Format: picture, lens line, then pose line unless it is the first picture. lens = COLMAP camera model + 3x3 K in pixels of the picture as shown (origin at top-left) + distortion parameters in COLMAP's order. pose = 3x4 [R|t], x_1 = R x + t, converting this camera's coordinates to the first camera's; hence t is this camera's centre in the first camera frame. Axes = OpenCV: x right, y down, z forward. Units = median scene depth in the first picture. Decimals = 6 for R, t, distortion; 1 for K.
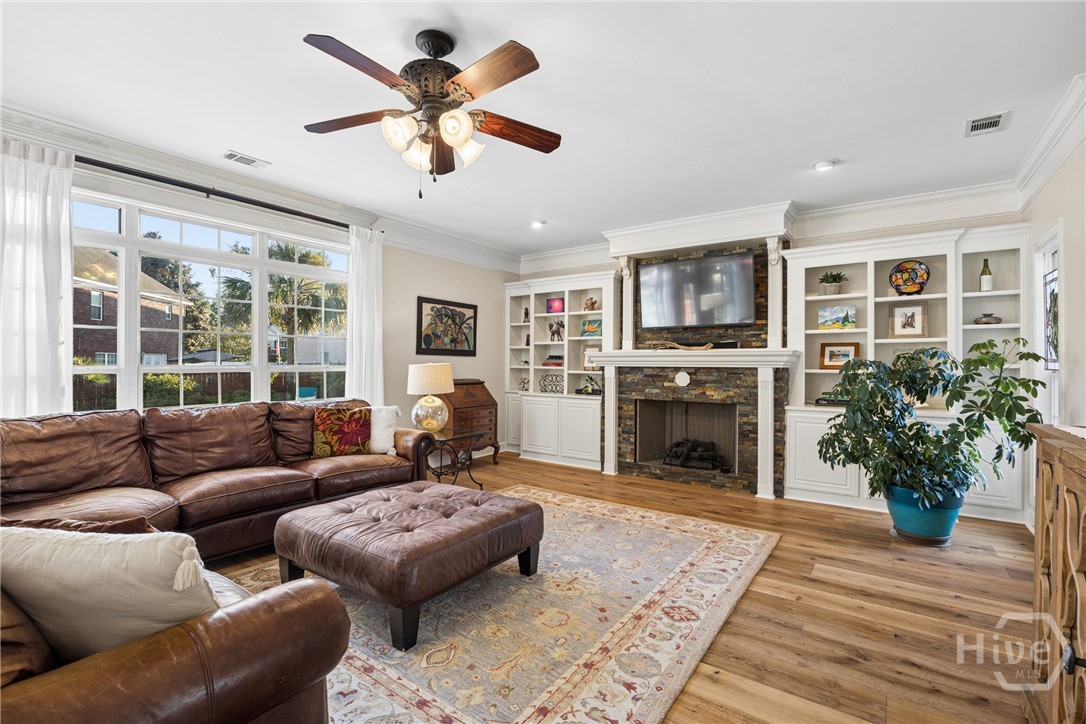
lens RADIAL K [[477.6, 0, 551.1], [0, 477.6, 361.8], [0, 0, 1]] dist [-0.017885, -0.000120]
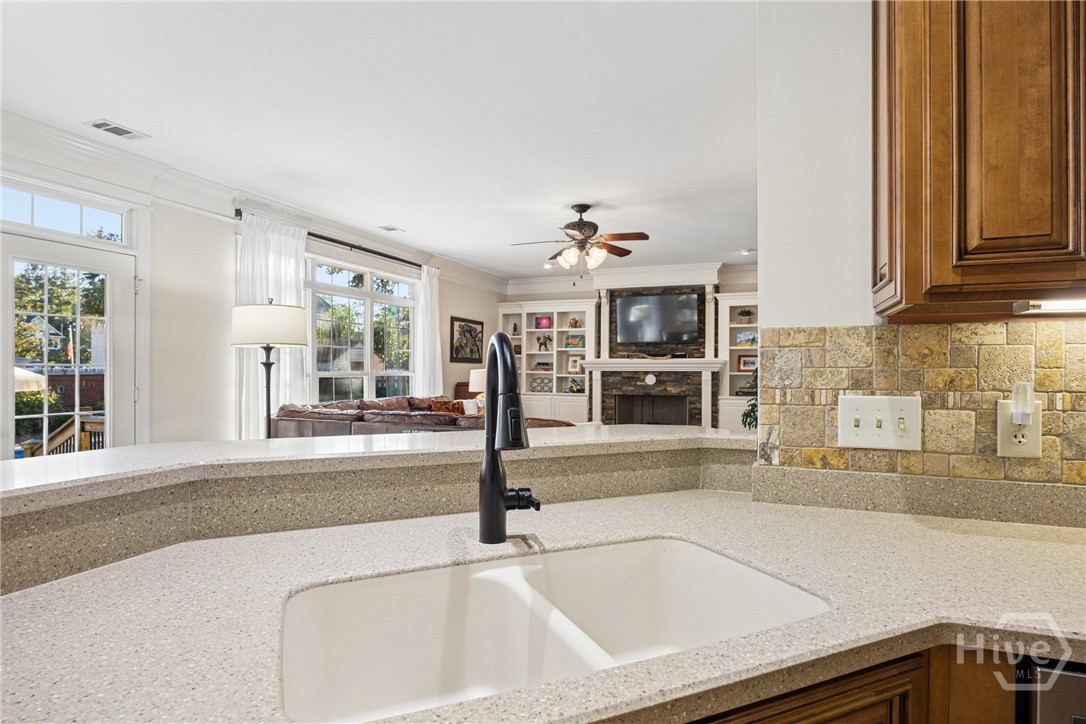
lens RADIAL K [[588.0, 0, 542.0], [0, 588.0, 366.4], [0, 0, 1]] dist [0.008261, 0.001466]
pose [[0.969593, -0.002546, 0.244712, -0.400518], [0.002315, 0.999997, 0.001235, -0.005429], [-0.244714, -0.000631, 0.969595, -0.536604]]
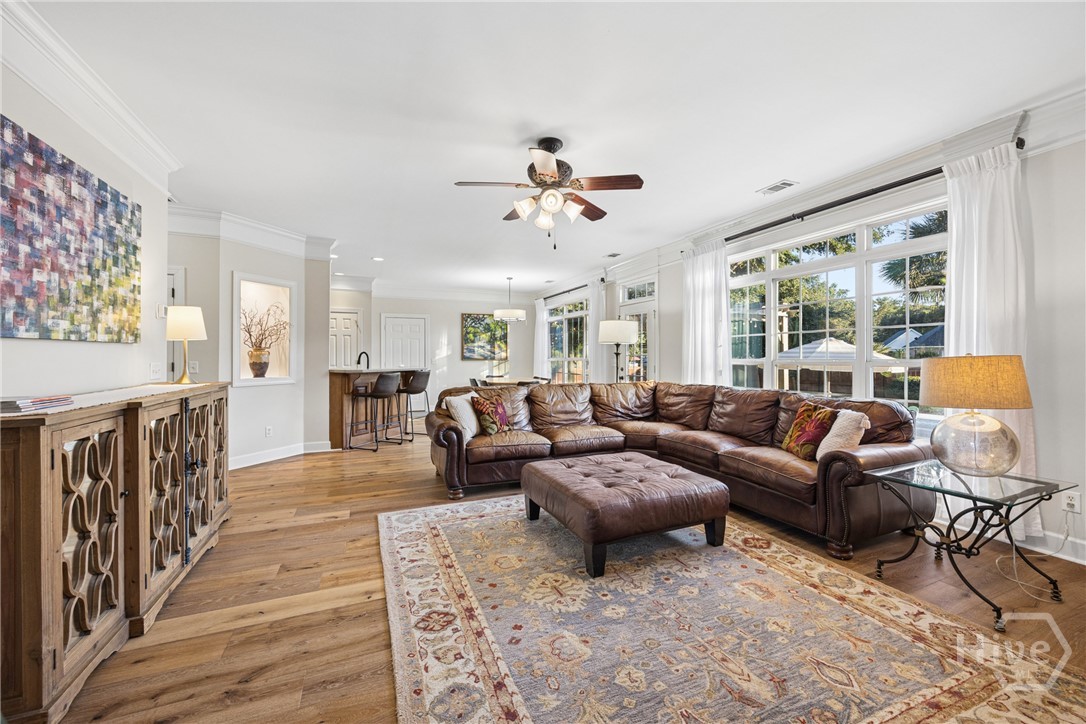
lens RADIAL K [[428.1, 0, 550.6], [0, 428.1, 358.3], [0, 0, 1]] dist [-0.002330, -0.000129]
pose [[-0.516129, -0.003115, -0.856505, 1.378468], [0.002351, 0.999984, -0.005054, 0.022952], [0.856508, -0.004622, -0.516114, 2.555251]]
